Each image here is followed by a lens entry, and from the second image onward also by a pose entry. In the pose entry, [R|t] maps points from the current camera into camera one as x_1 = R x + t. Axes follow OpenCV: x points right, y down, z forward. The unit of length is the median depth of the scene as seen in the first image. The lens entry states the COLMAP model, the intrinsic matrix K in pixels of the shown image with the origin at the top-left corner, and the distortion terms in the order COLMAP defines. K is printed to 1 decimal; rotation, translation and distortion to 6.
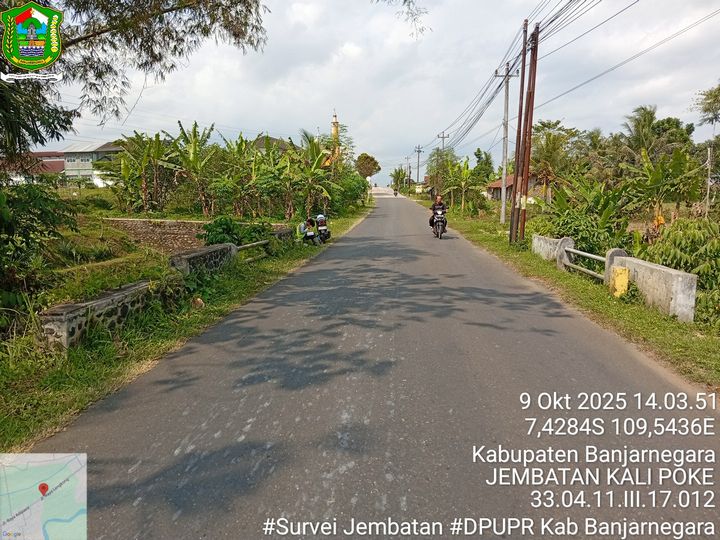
lens RADIAL K [[541.3, 0, 360.0], [0, 541.3, 270.0], [0, 0, 1]] dist [0.086651, -0.197499]
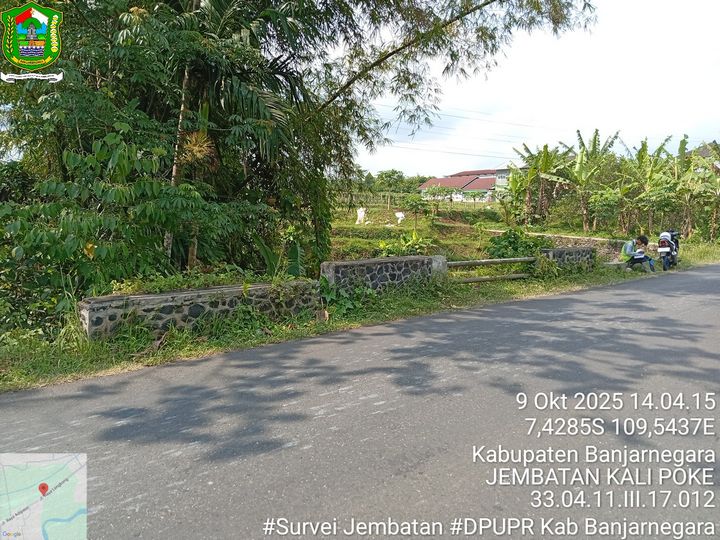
lens RADIAL K [[541.3, 0, 360.0], [0, 541.3, 270.0], [0, 0, 1]] dist [0.086651, -0.197499]
pose [[0.726577, 0.091727, -0.680935, 0.076741], [-0.110910, 0.993709, 0.015516, -0.007870], [0.678074, 0.064249, 0.732180, 0.084923]]
